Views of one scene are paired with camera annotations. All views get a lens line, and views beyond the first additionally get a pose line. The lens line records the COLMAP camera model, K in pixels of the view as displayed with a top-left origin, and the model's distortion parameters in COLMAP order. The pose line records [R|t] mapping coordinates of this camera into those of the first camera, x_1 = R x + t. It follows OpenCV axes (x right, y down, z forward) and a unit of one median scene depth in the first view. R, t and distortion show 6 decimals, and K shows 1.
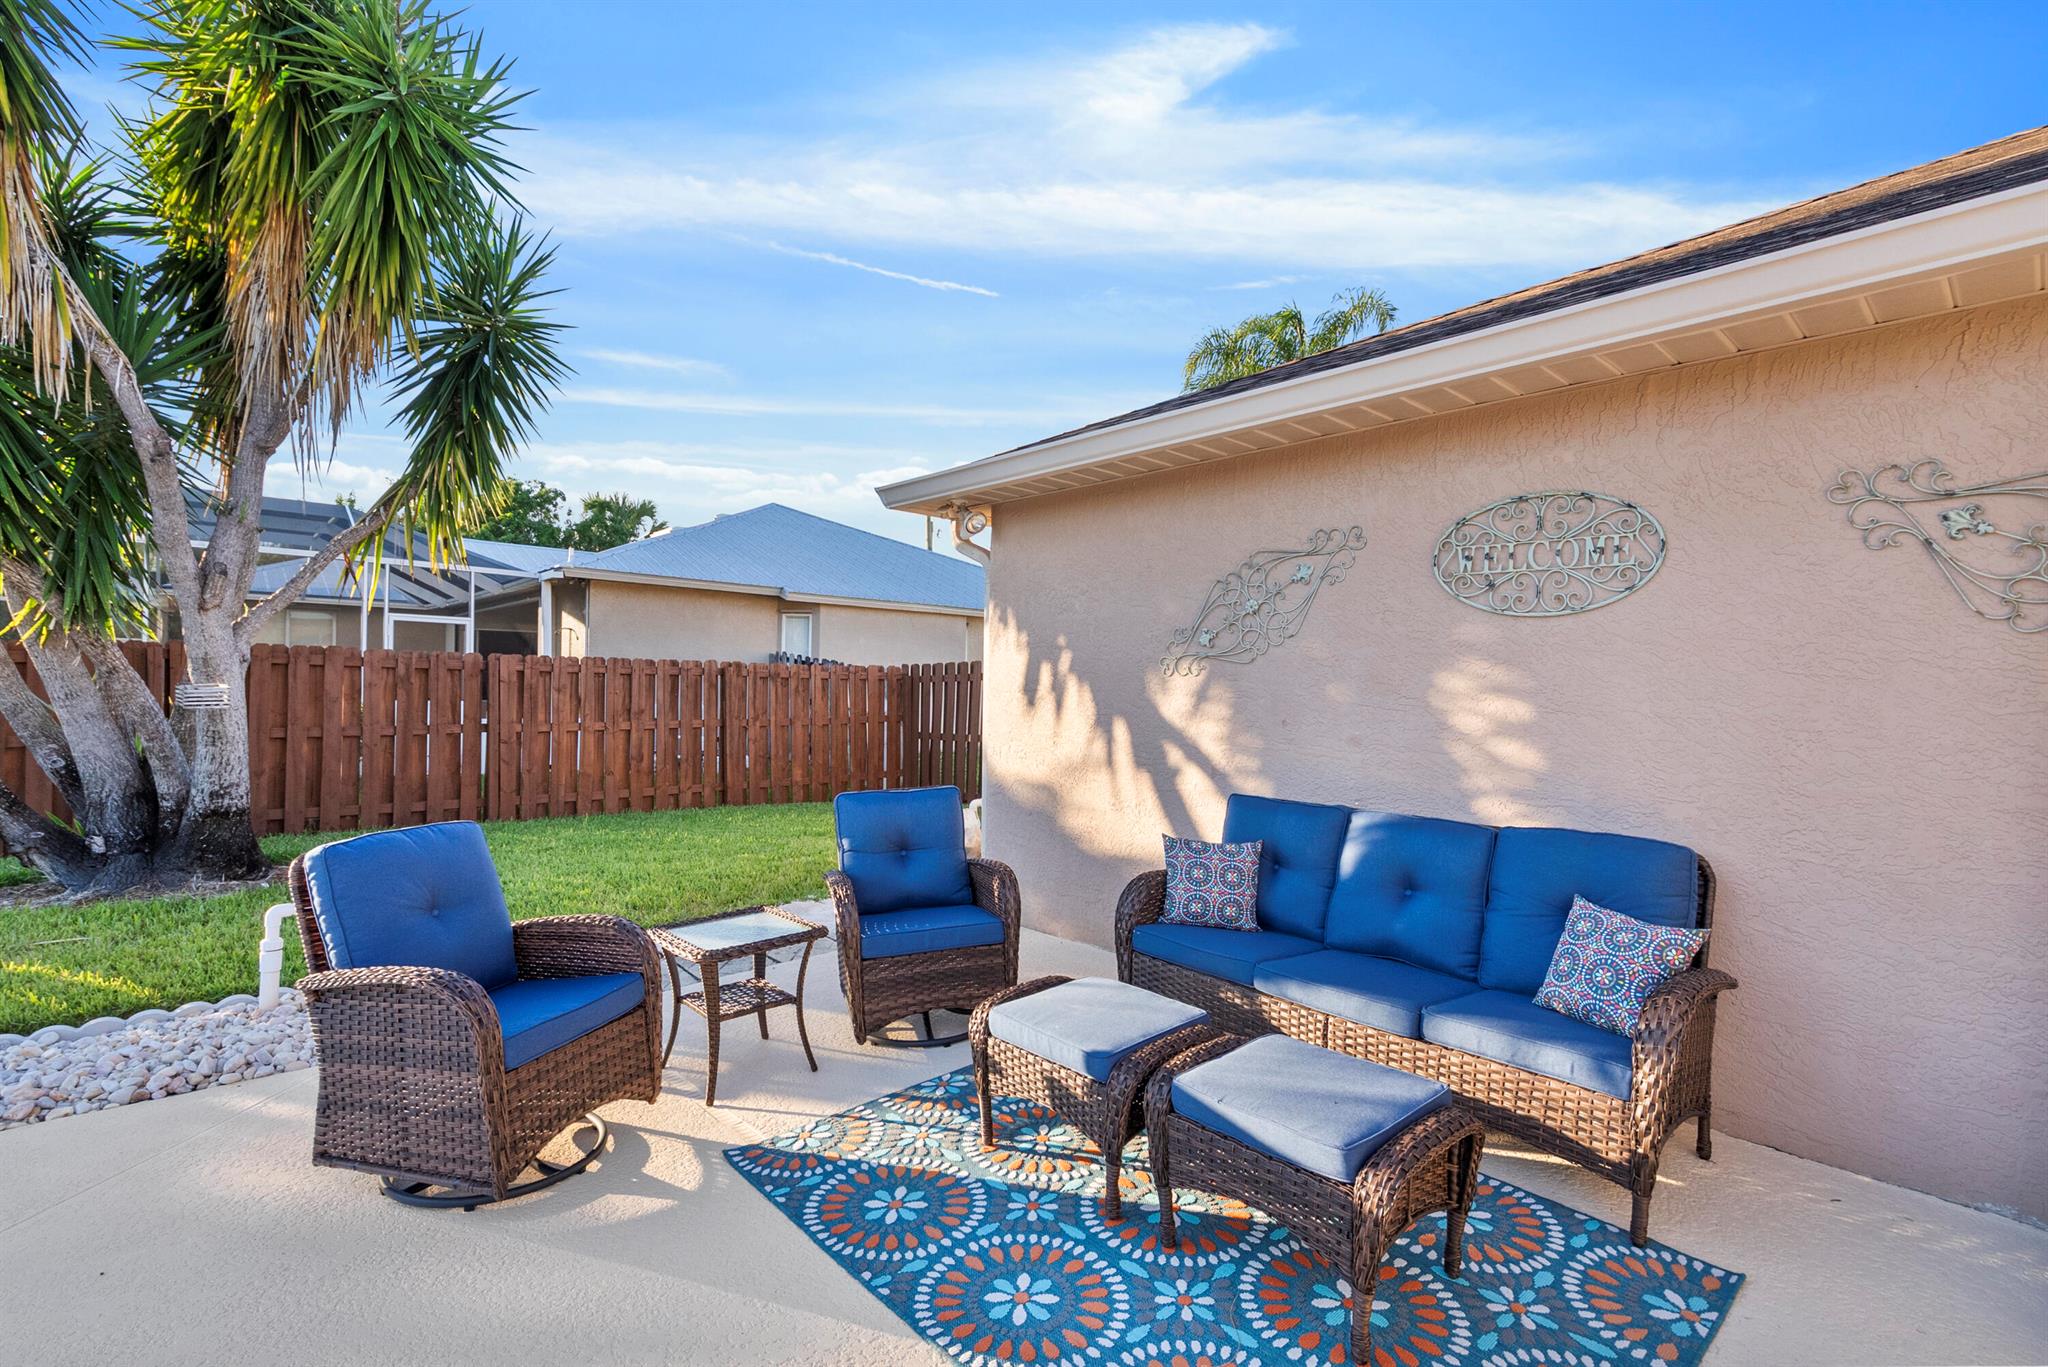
lens RADIAL K [[935.7, 0, 1012.2], [0, 935.7, 685.9], [0, 0, 1]] dist [0.001164, 0.000491]
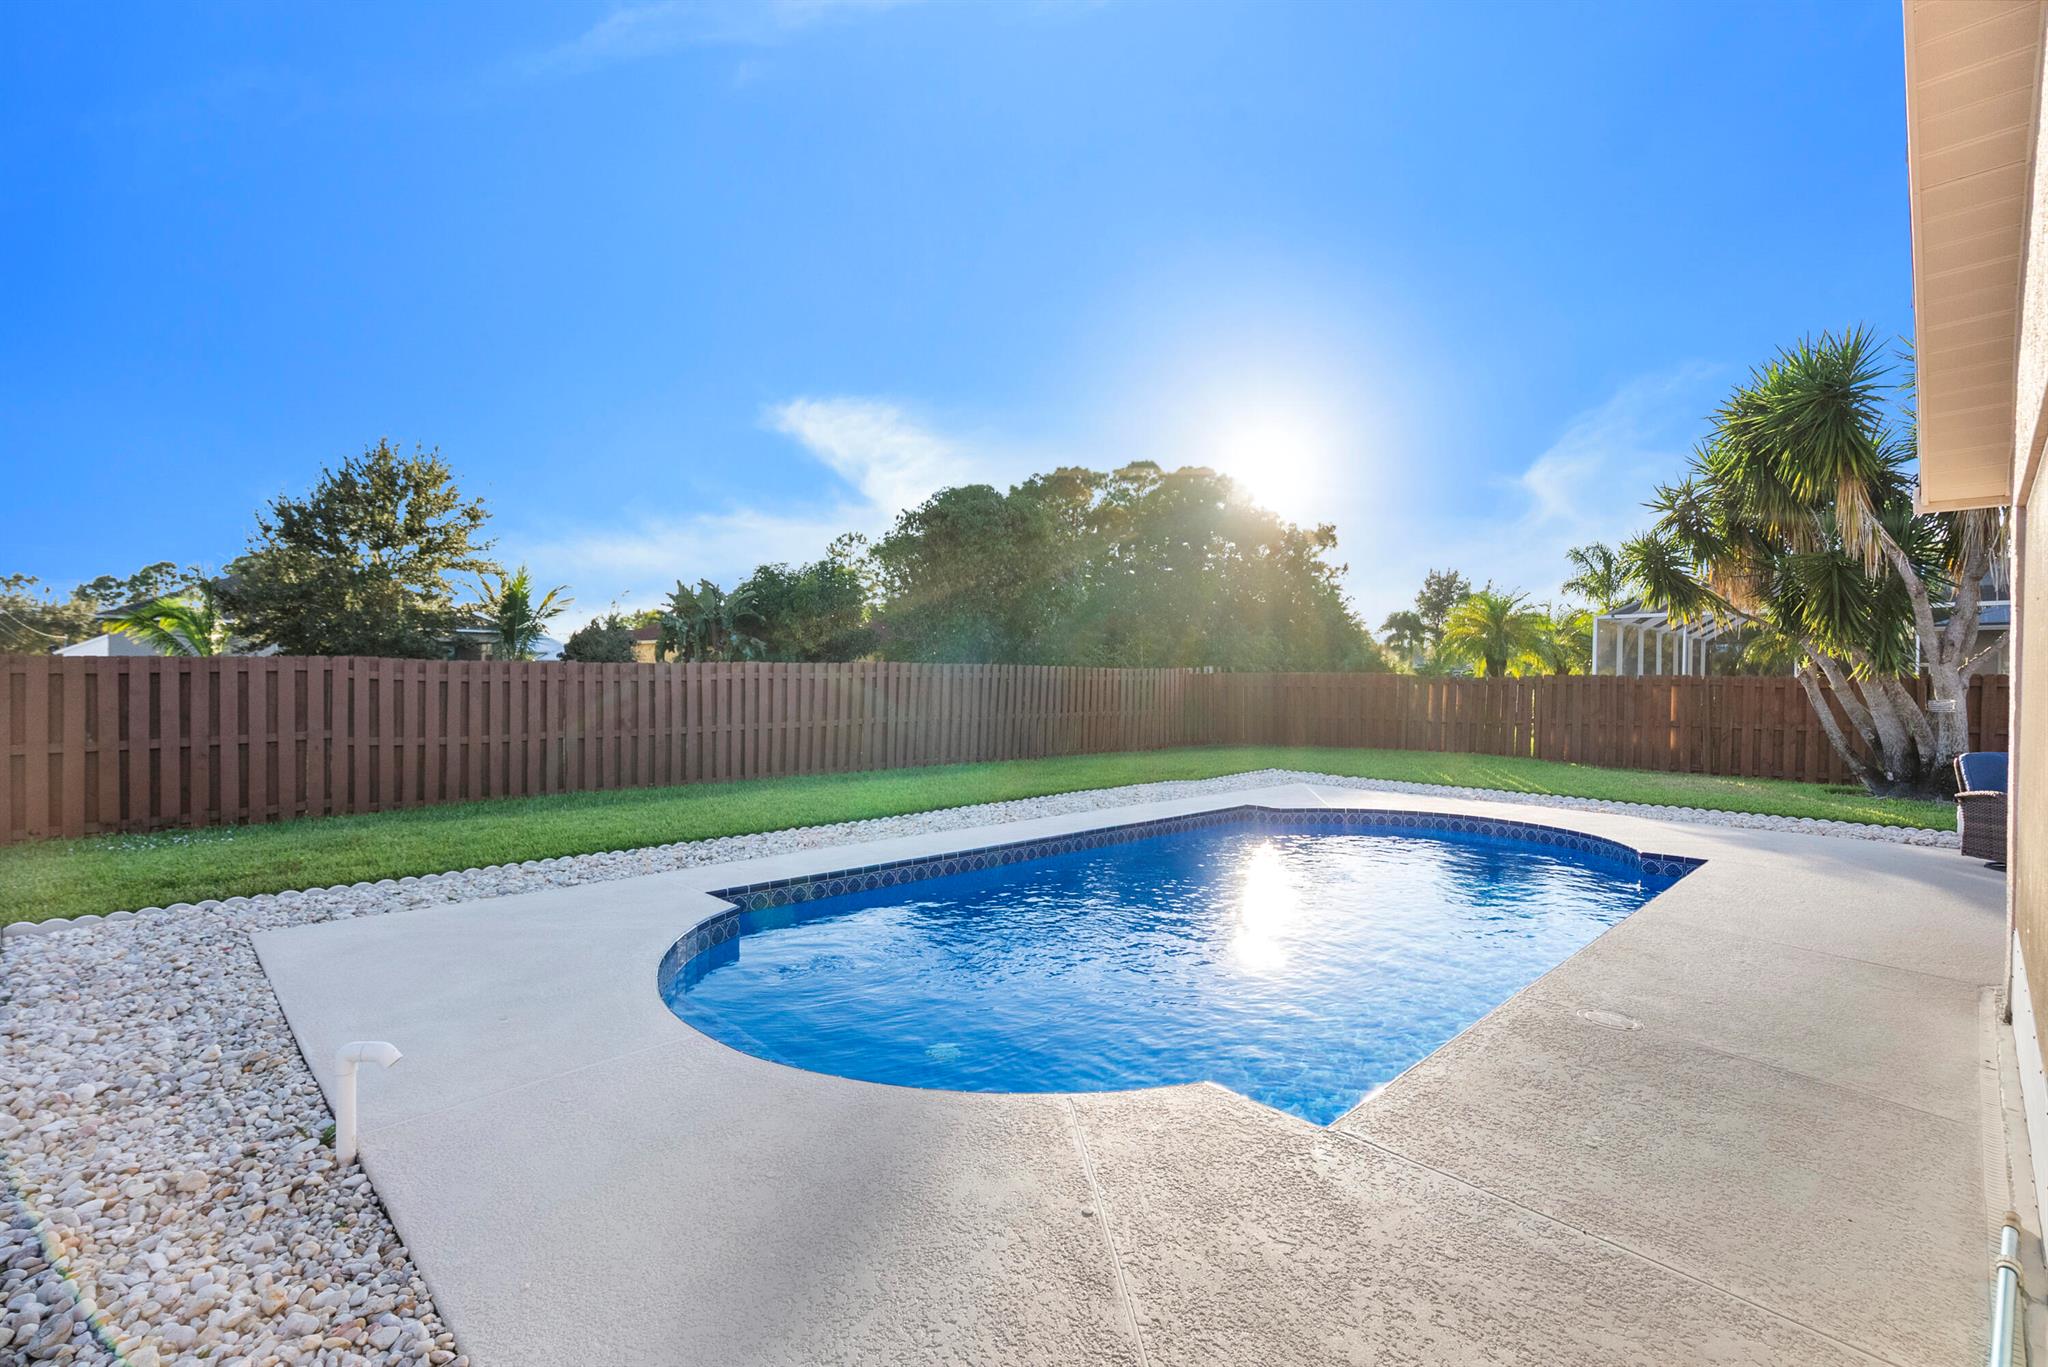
lens RADIAL K [[935.7, 0, 1012.2], [0, 935.7, 685.9], [0, 0, 1]] dist [0.001164, 0.000491]
pose [[0.049622, -0.007715, -0.998738, 1.030171], [-0.009787, 0.999918, -0.008211, 0.003868], [0.998720, 0.010182, 0.049542, -1.075581]]
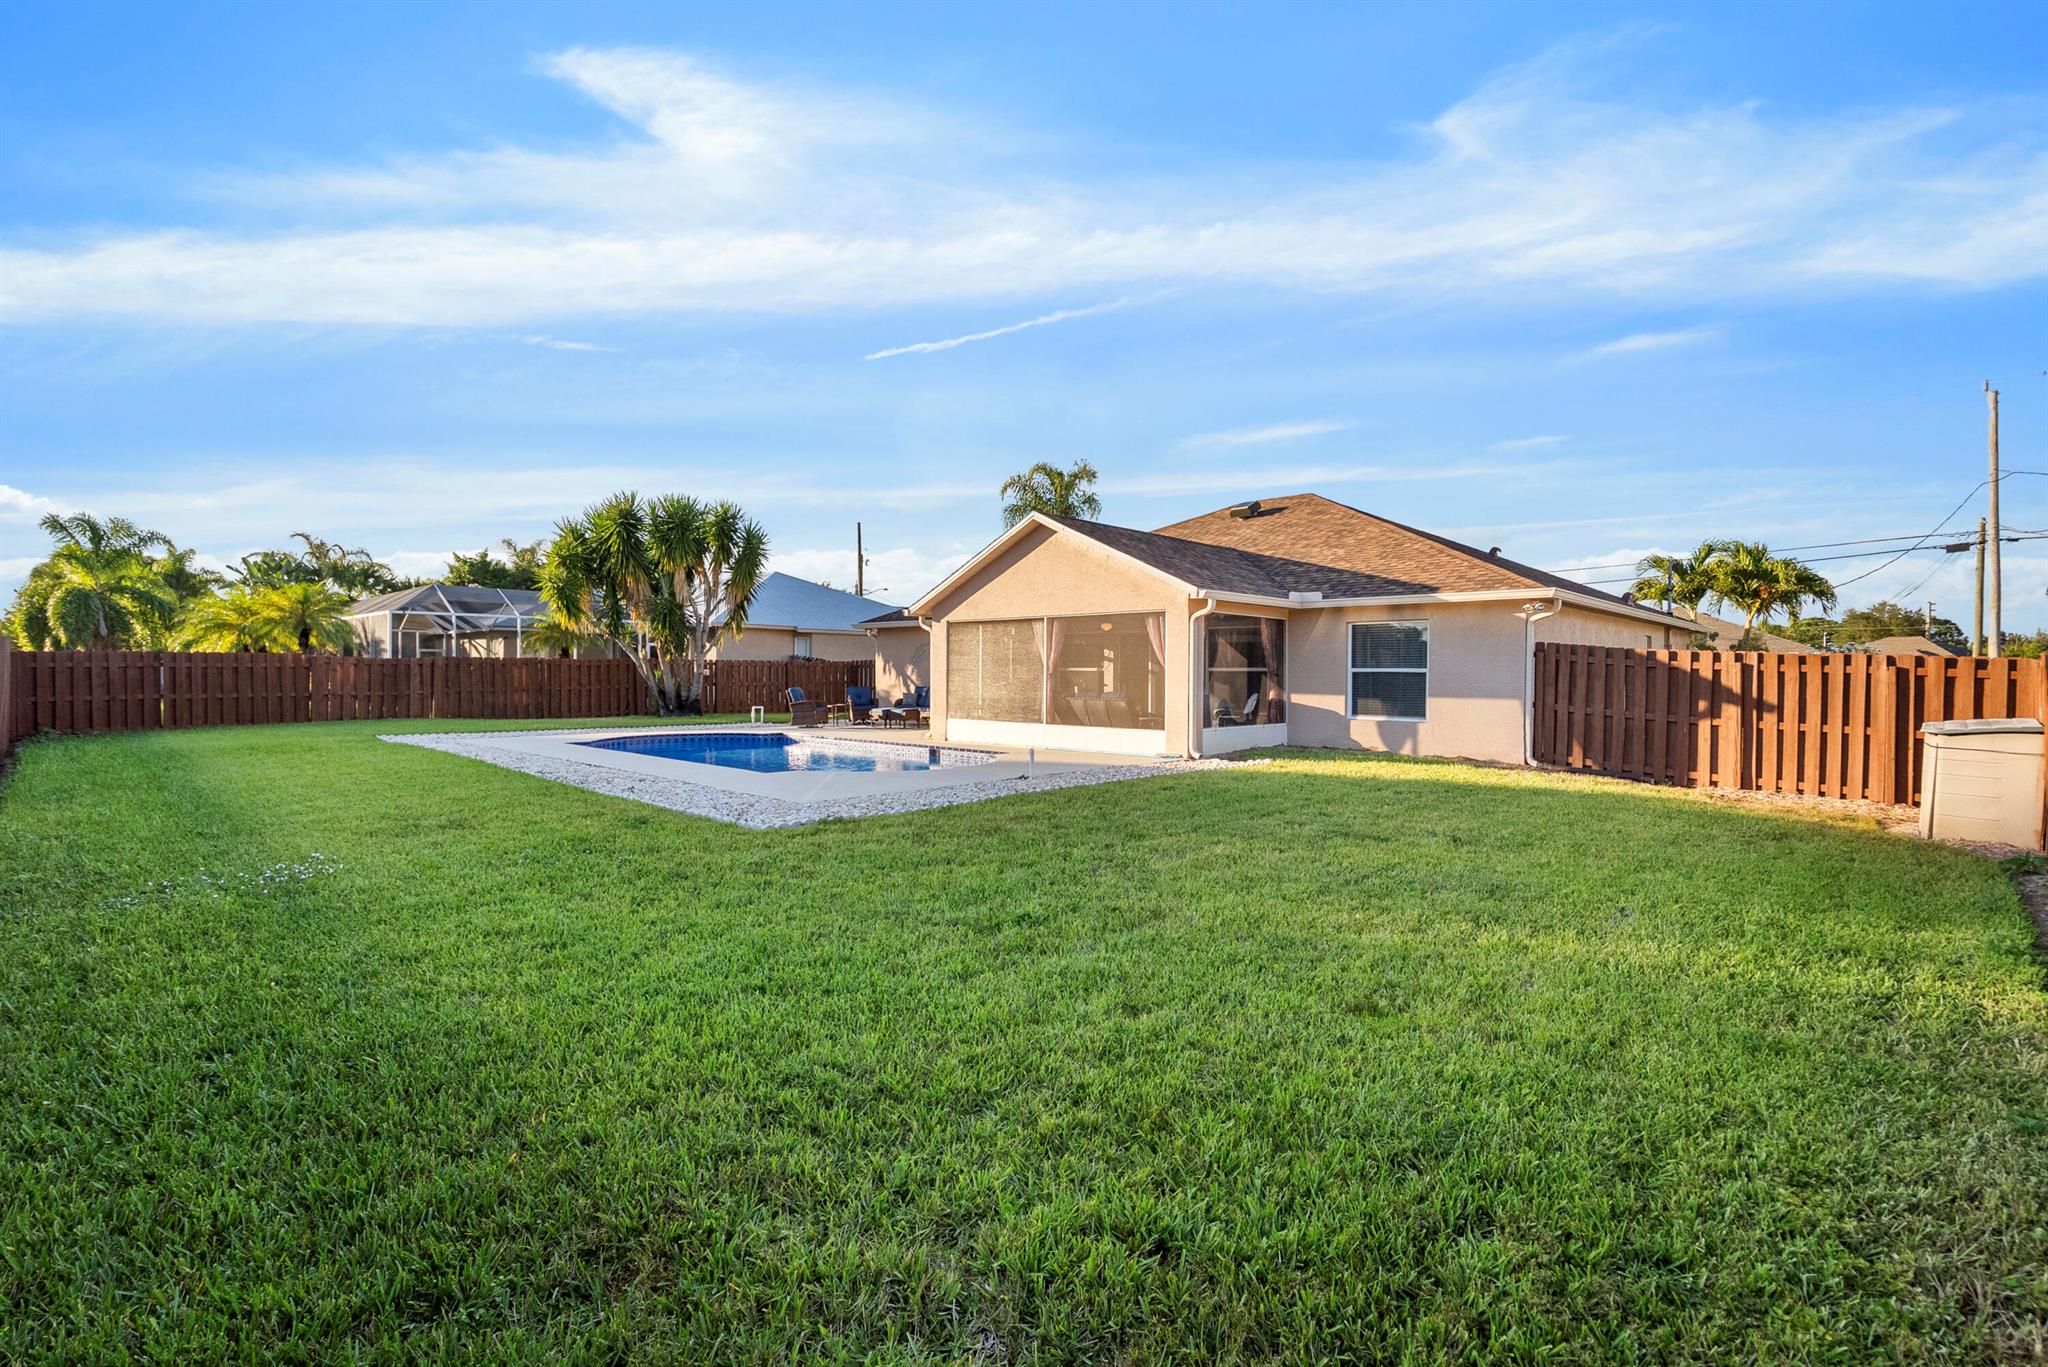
lens RADIAL K [[935.7, 0, 1012.2], [0, 935.7, 685.9], [0, 0, 1]] dist [0.001164, 0.000491]
pose [[0.996910, -0.009748, 0.077945, 0.270060], [0.008215, 0.999767, 0.019970, -0.003727], [-0.078122, -0.019268, 0.996758, -3.495713]]
